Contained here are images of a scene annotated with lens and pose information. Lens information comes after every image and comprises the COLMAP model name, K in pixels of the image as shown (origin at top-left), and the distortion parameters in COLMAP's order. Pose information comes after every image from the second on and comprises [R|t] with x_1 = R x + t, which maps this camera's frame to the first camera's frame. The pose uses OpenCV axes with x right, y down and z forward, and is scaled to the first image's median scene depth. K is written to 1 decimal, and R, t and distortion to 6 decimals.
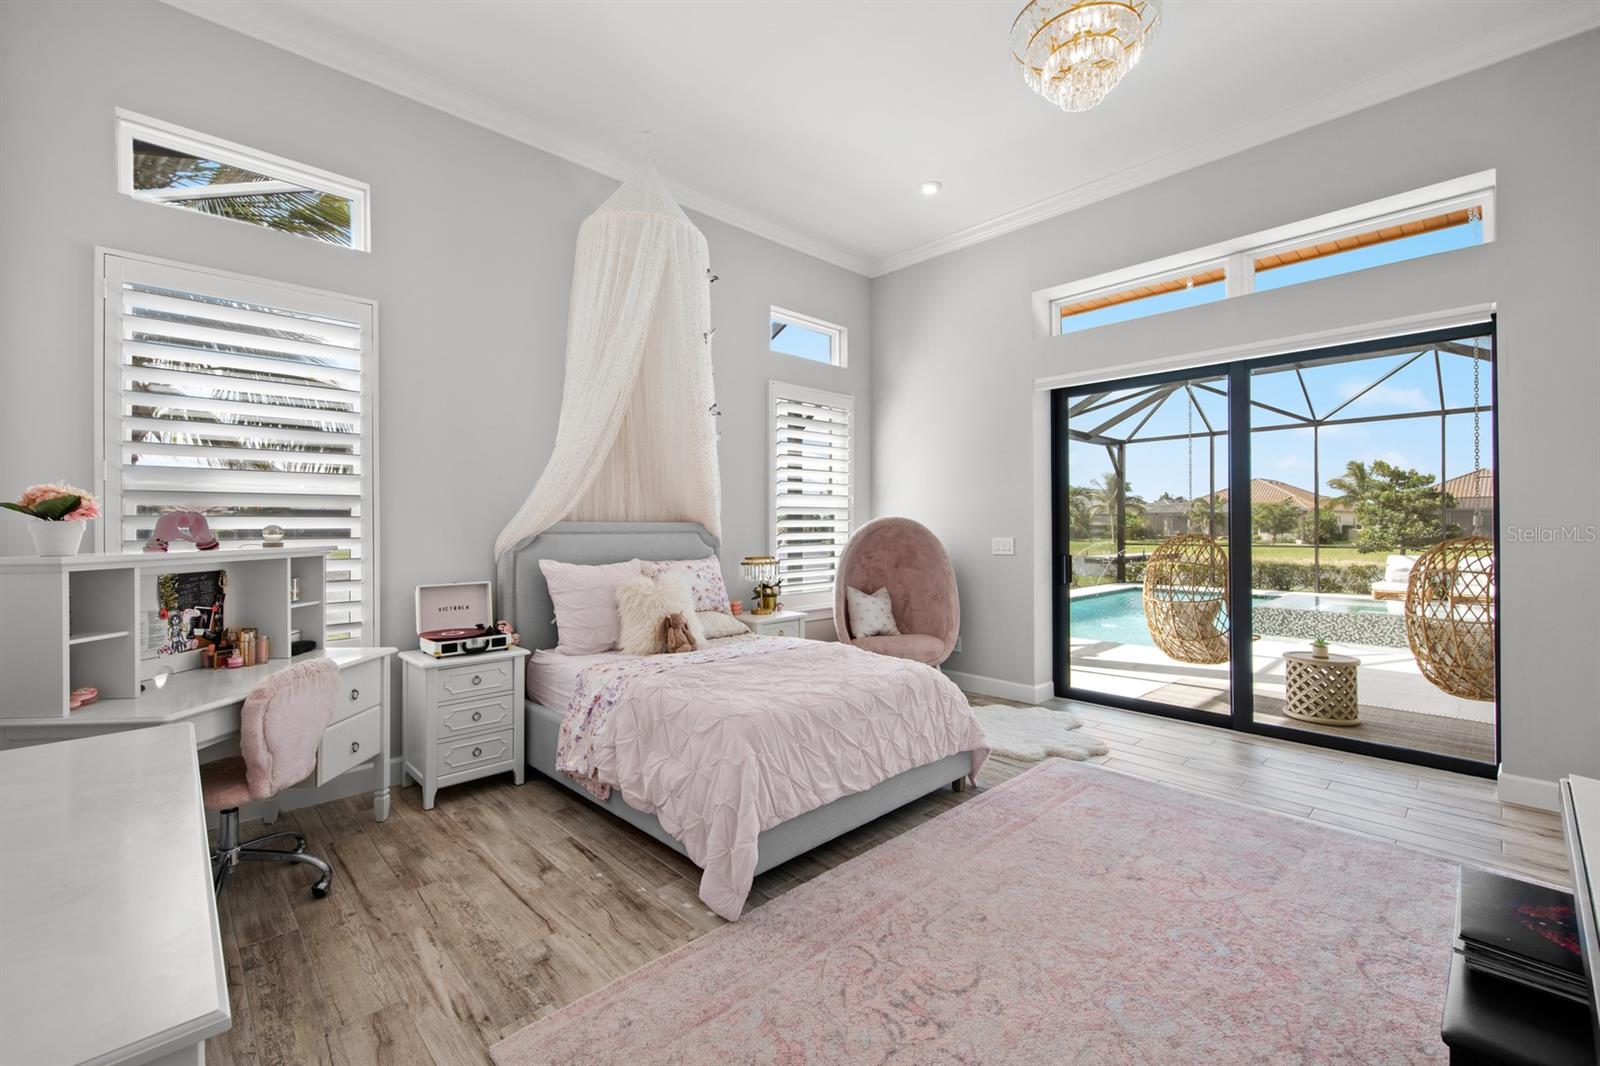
lens RADIAL K [[683.0, 0, 802.0], [0, 683.0, 503.1], [0, 0, 1]] dist [-0.001422, -0.000191]
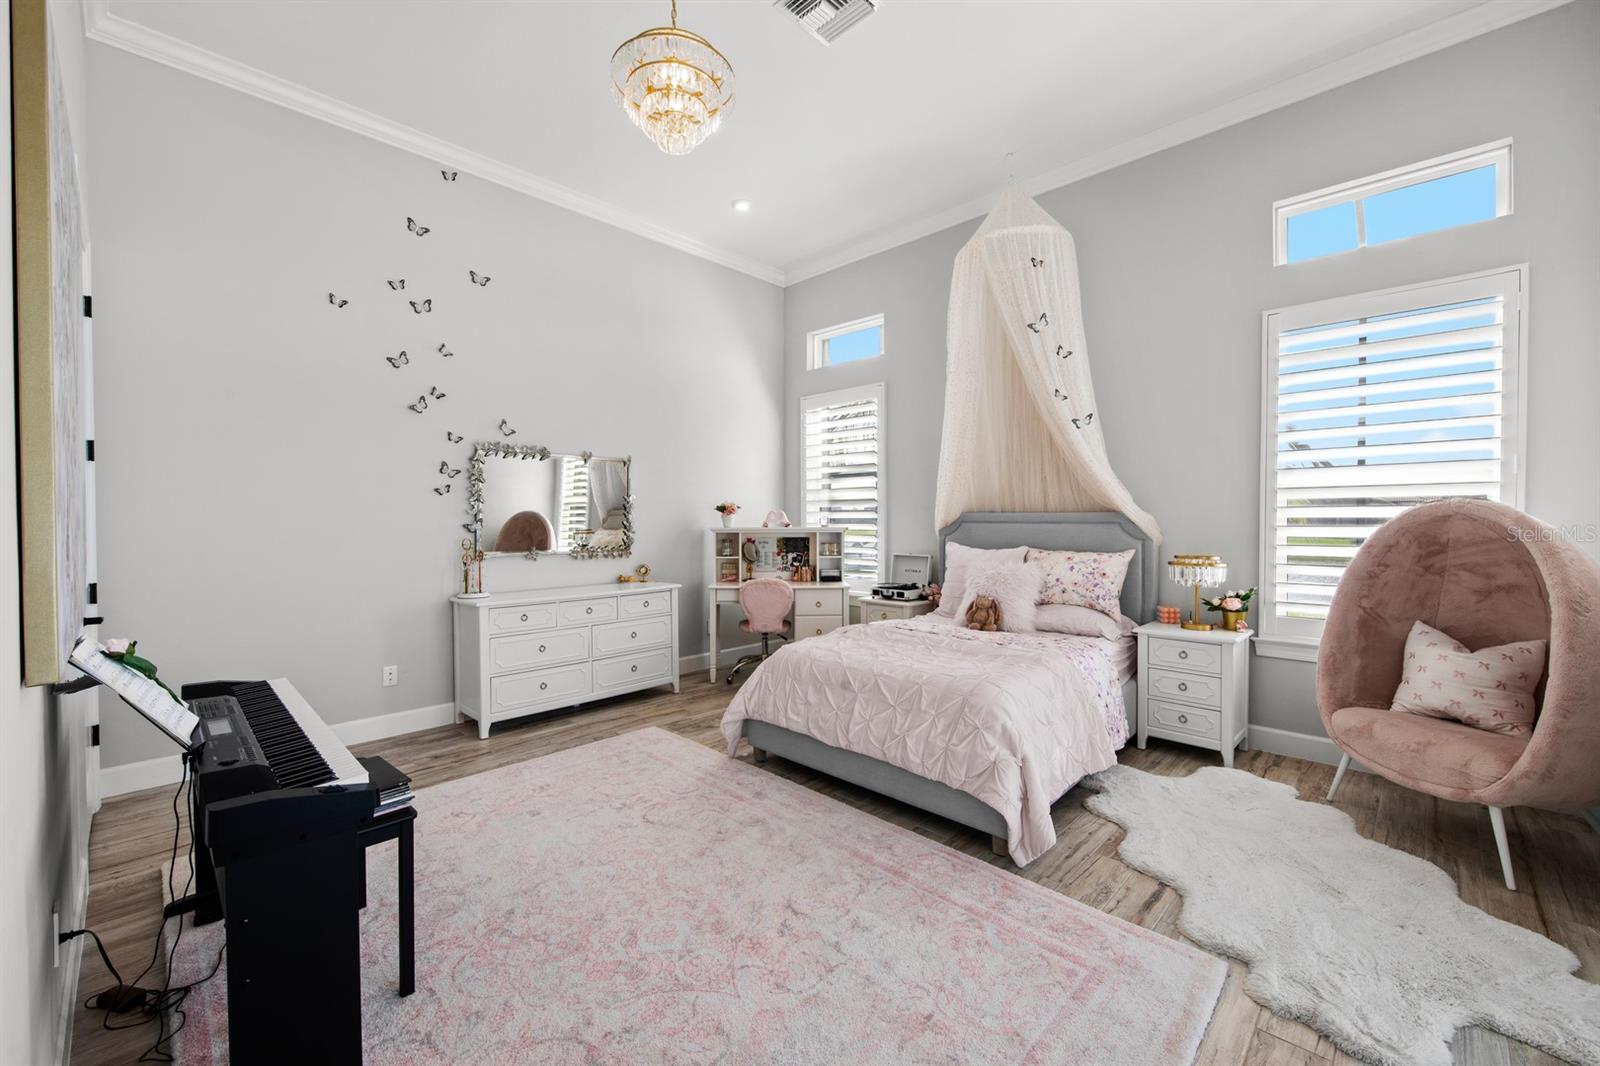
lens RADIAL K [[652.4, 0, 802.9], [0, 652.4, 507.9], [0, 0, 1]] dist [0.000927, -0.000011]
pose [[0.021903, -0.003634, -0.999753, 1.177894], [0.045346, 0.998968, -0.002638, 0.010403], [0.998731, -0.045277, 0.022045, 0.912615]]
